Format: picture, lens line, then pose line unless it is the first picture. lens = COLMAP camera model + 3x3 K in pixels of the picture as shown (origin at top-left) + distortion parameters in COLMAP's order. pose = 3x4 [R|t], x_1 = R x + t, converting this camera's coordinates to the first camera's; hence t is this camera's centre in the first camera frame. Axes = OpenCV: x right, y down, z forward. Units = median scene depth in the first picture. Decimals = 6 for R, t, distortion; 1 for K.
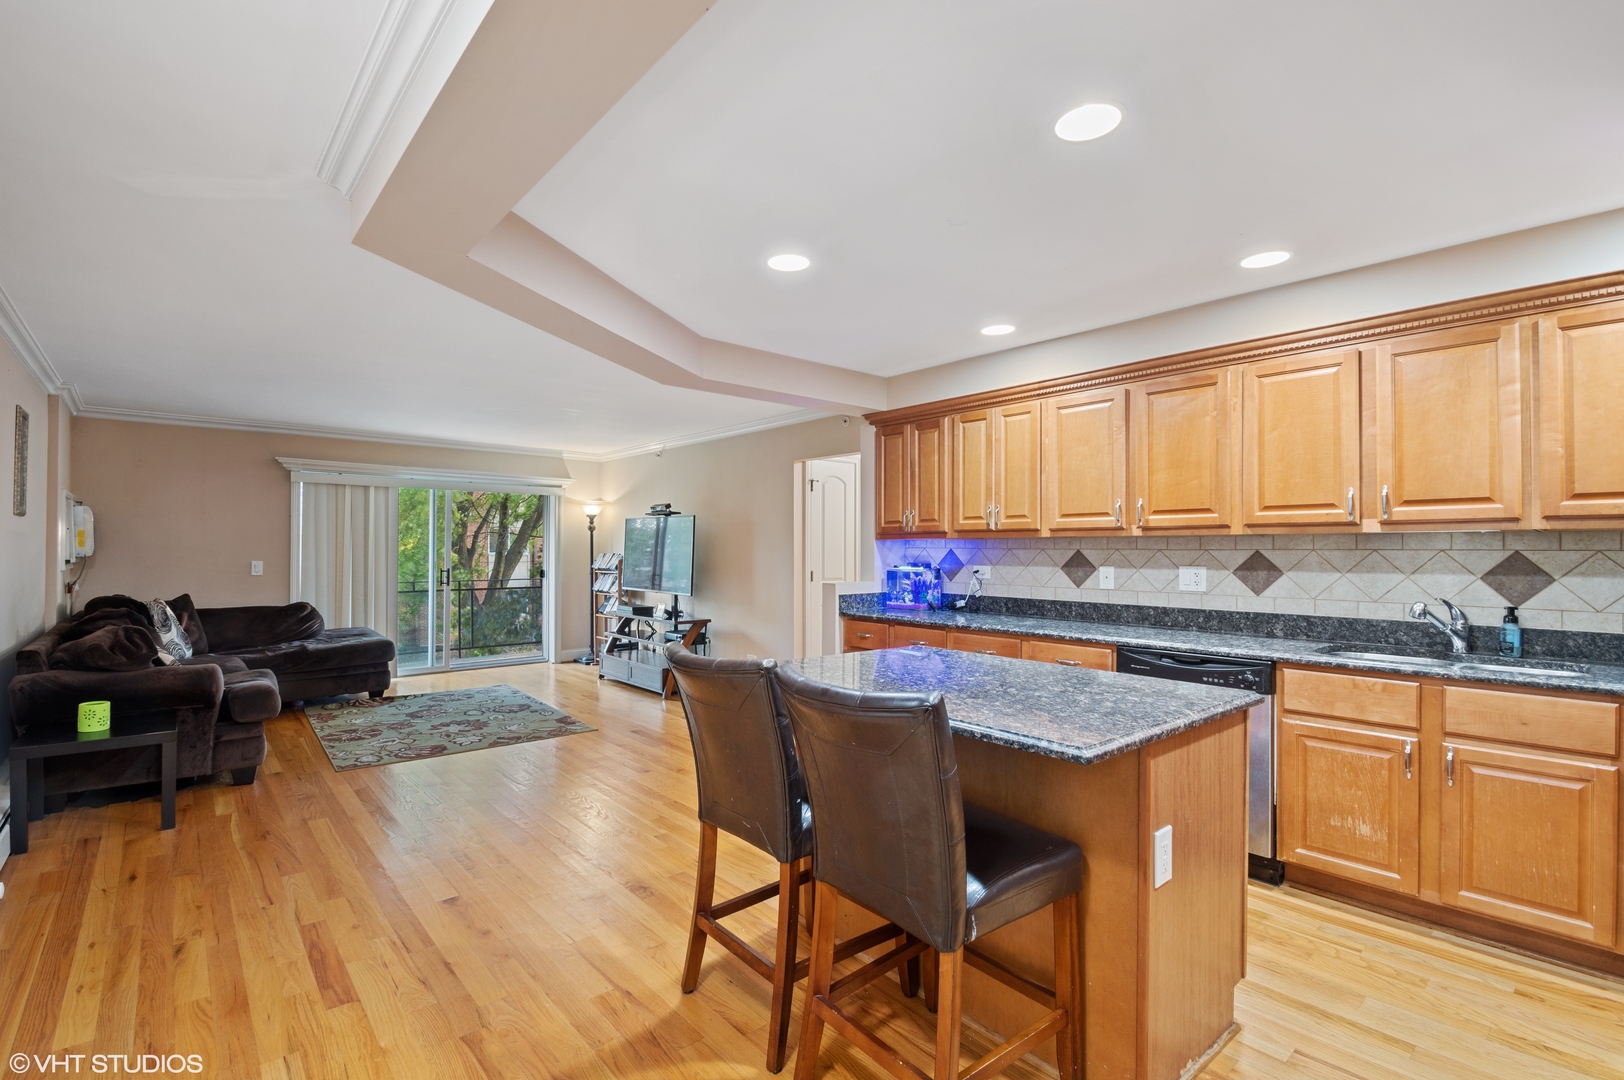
lens RADIAL K [[720.9, 0, 805.9], [0, 720.9, 547.2], [0, 0, 1]] dist [-0.000915, -0.003684]
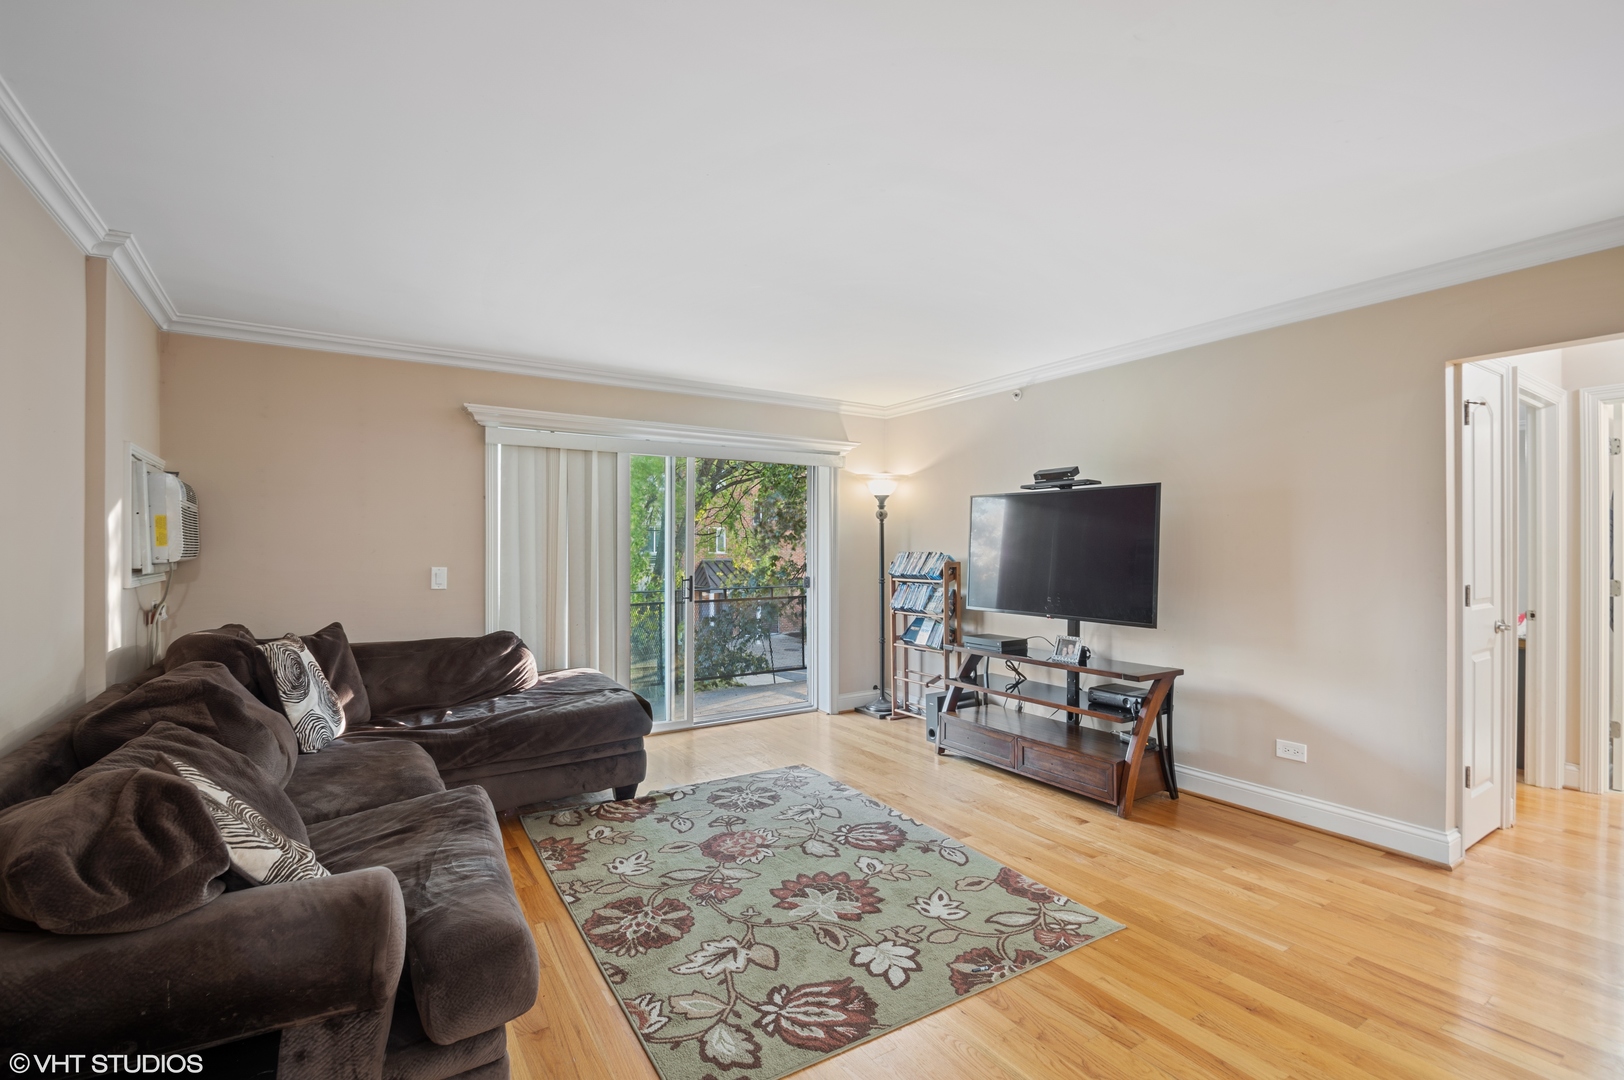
lens RADIAL K [[720.9, 0, 811.1], [0, 720.9, 551.4], [0, 0, 1]] dist [-0.000915, -0.003684]
pose [[0.989389, -0.004410, -0.145227, -0.343384], [0.005739, 0.999945, 0.008738, 0.001857], [0.145180, -0.009479, 0.989360, 0.417106]]
